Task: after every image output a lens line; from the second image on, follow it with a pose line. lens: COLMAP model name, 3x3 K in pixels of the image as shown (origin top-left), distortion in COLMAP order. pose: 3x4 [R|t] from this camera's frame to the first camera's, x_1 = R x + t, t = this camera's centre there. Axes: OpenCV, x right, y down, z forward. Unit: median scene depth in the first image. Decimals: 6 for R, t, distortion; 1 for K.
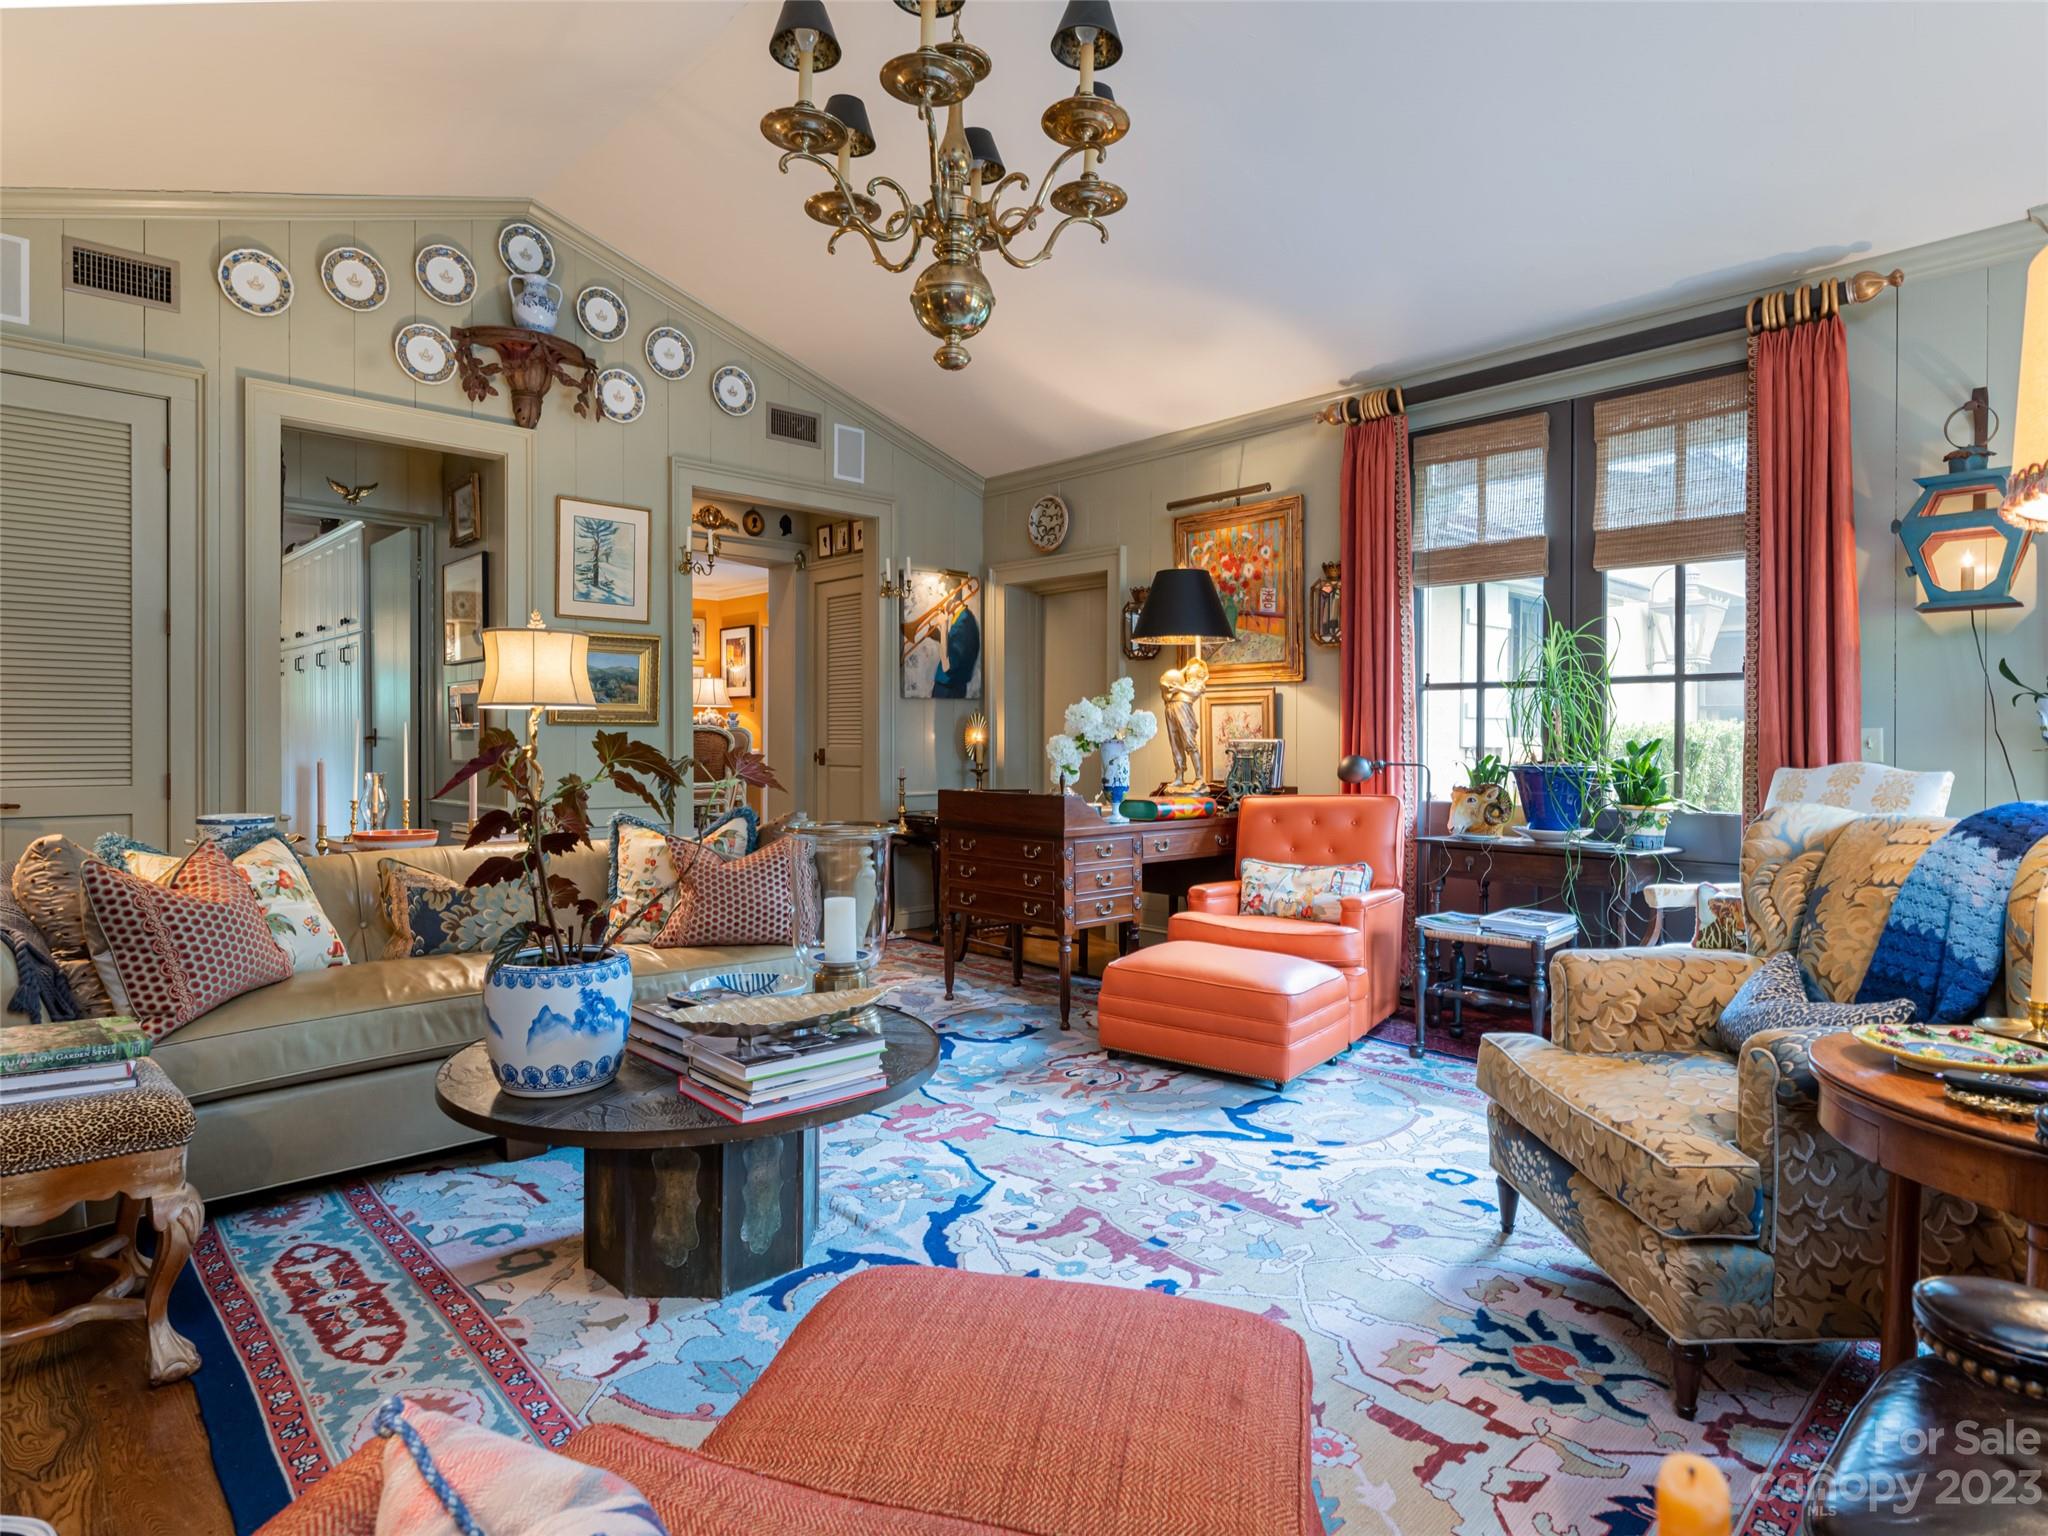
lens RADIAL K [[1139.1, 0, 1024.0], [0, 1139.1, 768.0], [0, 0, 1]] dist [0.001274, -0.001313]
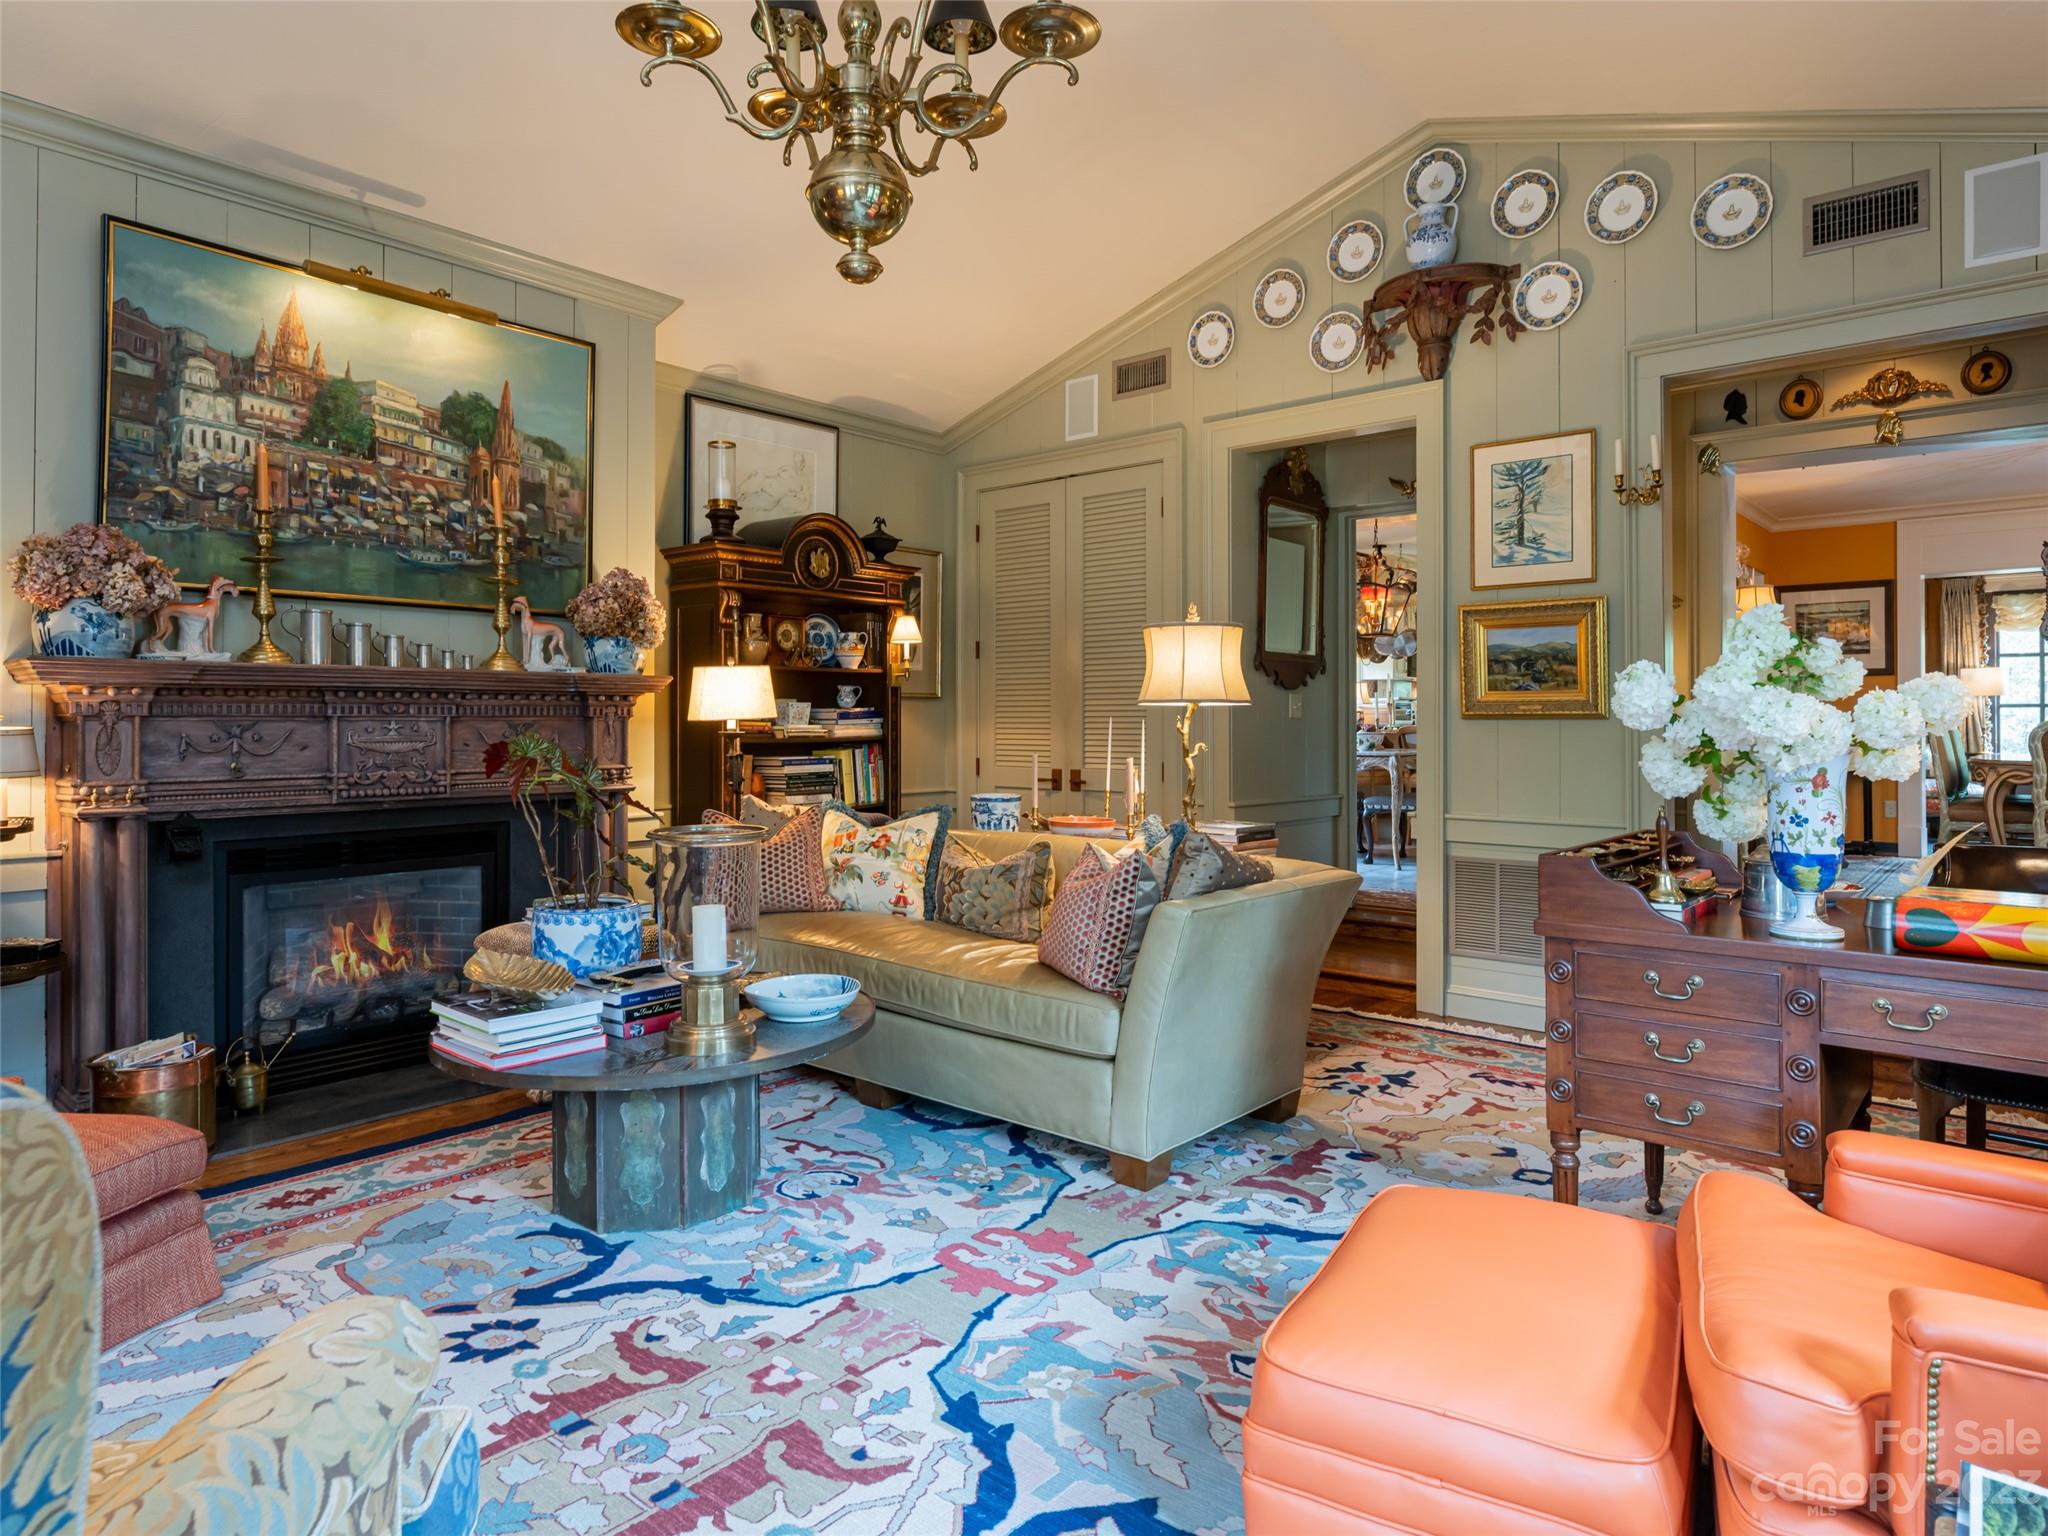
lens RADIAL K [[1223.2, 0, 1023.1], [0, 1223.2, 731.6], [0, 0, 1]] dist [-0.001875, 0.000063]
pose [[0.106679, 0.002378, -0.994291, 0.737729], [-0.025102, 0.999685, -0.000302, -0.032403], [0.993977, 0.024990, 0.106705, 0.941963]]
